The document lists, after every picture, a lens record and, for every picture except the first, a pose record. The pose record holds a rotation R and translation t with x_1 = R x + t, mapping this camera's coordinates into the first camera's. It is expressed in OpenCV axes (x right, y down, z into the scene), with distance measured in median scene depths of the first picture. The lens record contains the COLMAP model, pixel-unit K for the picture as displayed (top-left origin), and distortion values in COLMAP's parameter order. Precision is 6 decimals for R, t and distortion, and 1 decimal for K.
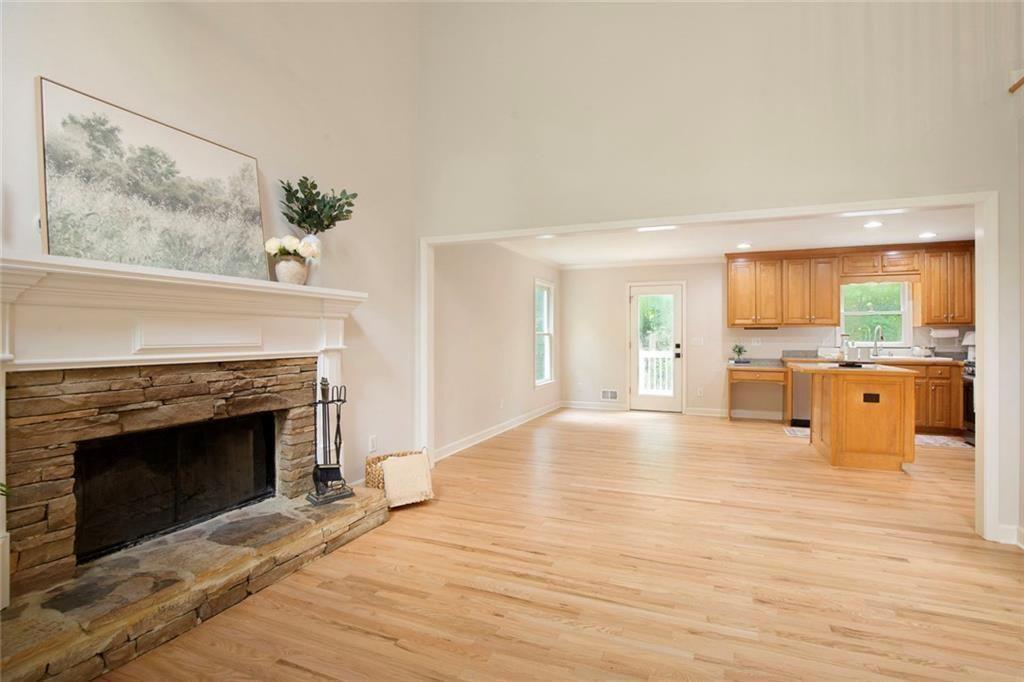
lens RADIAL K [[477.9, 0, 528.4], [0, 477.9, 335.6], [0, 0, 1]] dist [-0.033109, 0.001467]
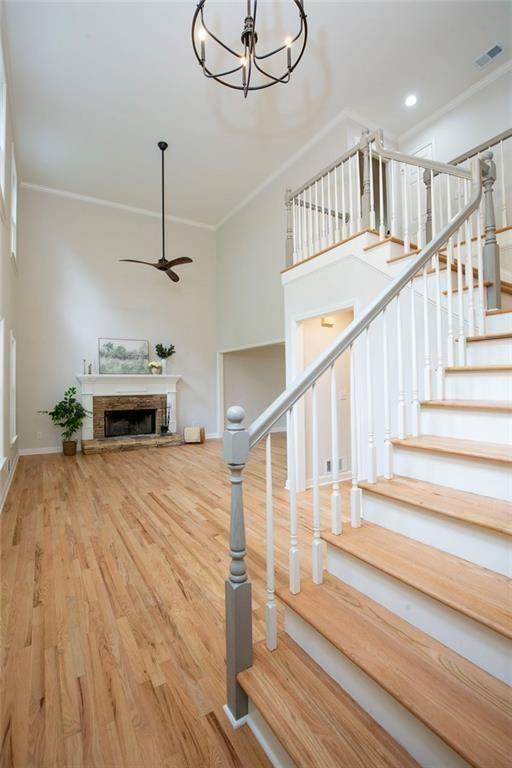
lens RADIAL K [[352.9, 0, 255.3], [0, 352.9, 377.9], [0, 0, 1]] dist [-0.035642, 0.007370]
pose [[0.802398, -0.021988, -0.596384, 1.783146], [0.013620, 0.999735, -0.018534, -0.021099], [0.596634, 0.006749, 0.802485, -0.729129]]
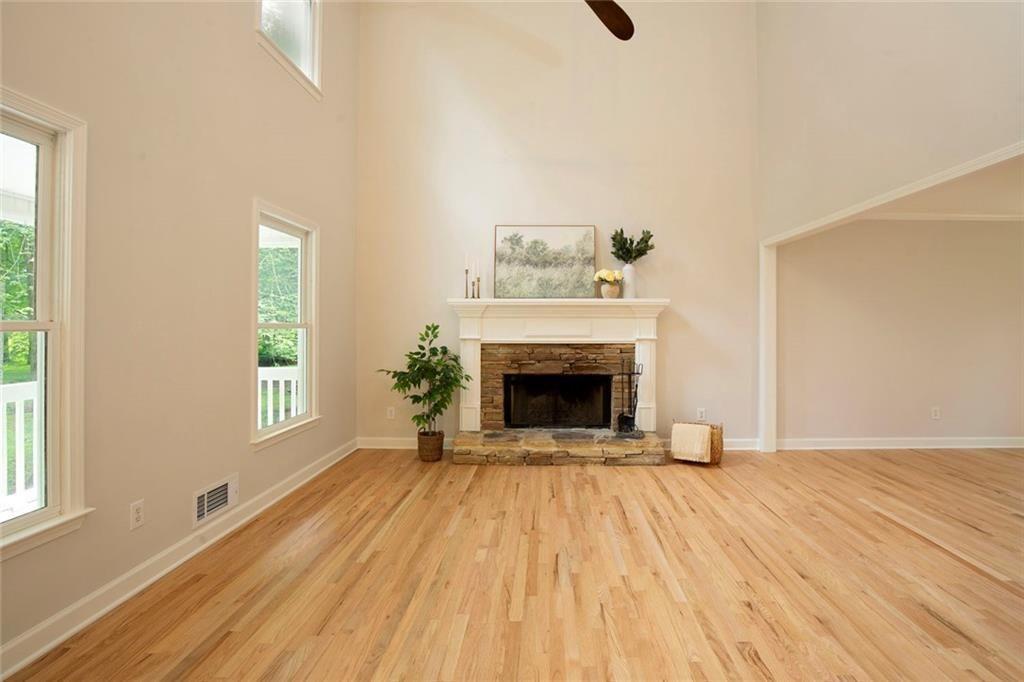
lens RADIAL K [[487.6, 0, 542.6], [0, 487.6, 323.2], [0, 0, 1]] dist [-0.030346, 0.000218]
pose [[0.365686, -0.007630, -0.930707, 1.012811], [-0.000218, 0.999966, -0.008283, -0.008350], [0.930738, 0.003232, 0.365672, 0.186468]]
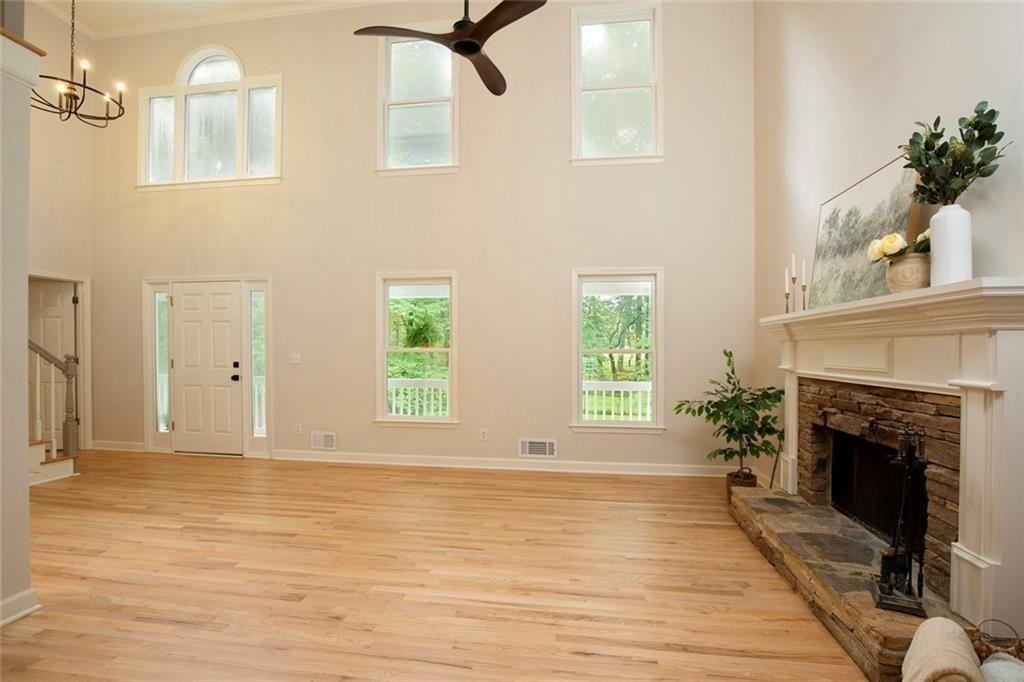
lens RADIAL K [[471.5, 0, 524.8], [0, 471.5, 357.0], [0, 0, 1]] dist [-0.031005, -0.000106]
pose [[-0.970324, -0.004720, -0.241763, 0.279145], [-0.008075, 0.999884, 0.012888, -0.010297], [0.241675, 0.014458, -0.970250, 1.639506]]
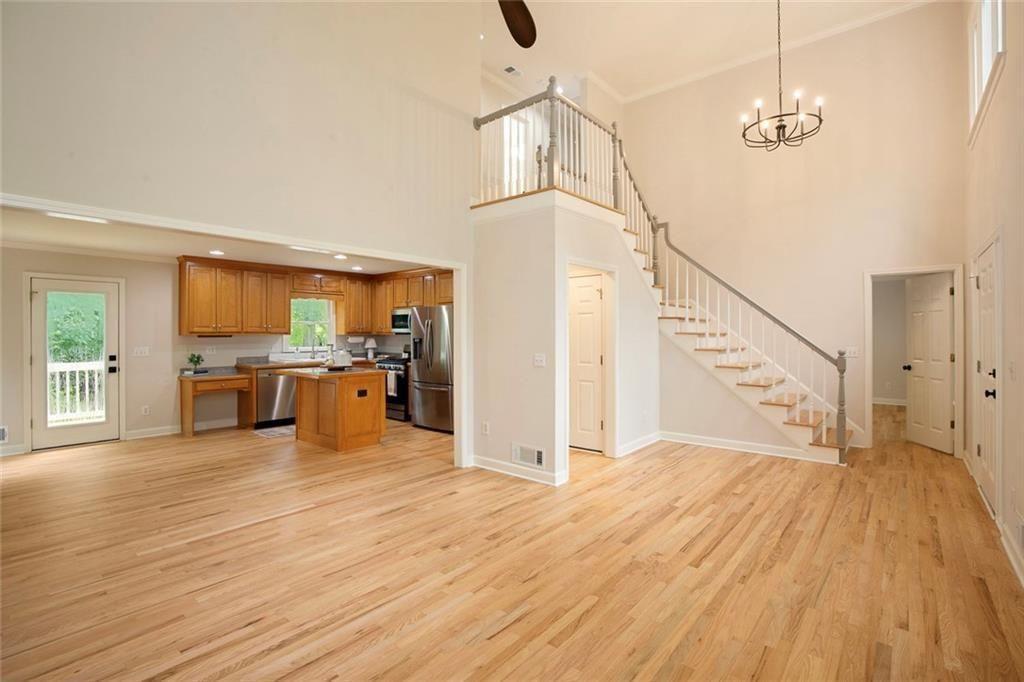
lens RADIAL K [[470.6, 0, 513.1], [0, 470.6, 332.2], [0, 0, 1]] dist [-0.035642, 0.007370]
pose [[0.313851, -0.002313, 0.949469, -0.605682], [0.002324, 0.999996, 0.001668, -0.062262], [-0.949469, 0.001683, 0.313855, 0.291022]]
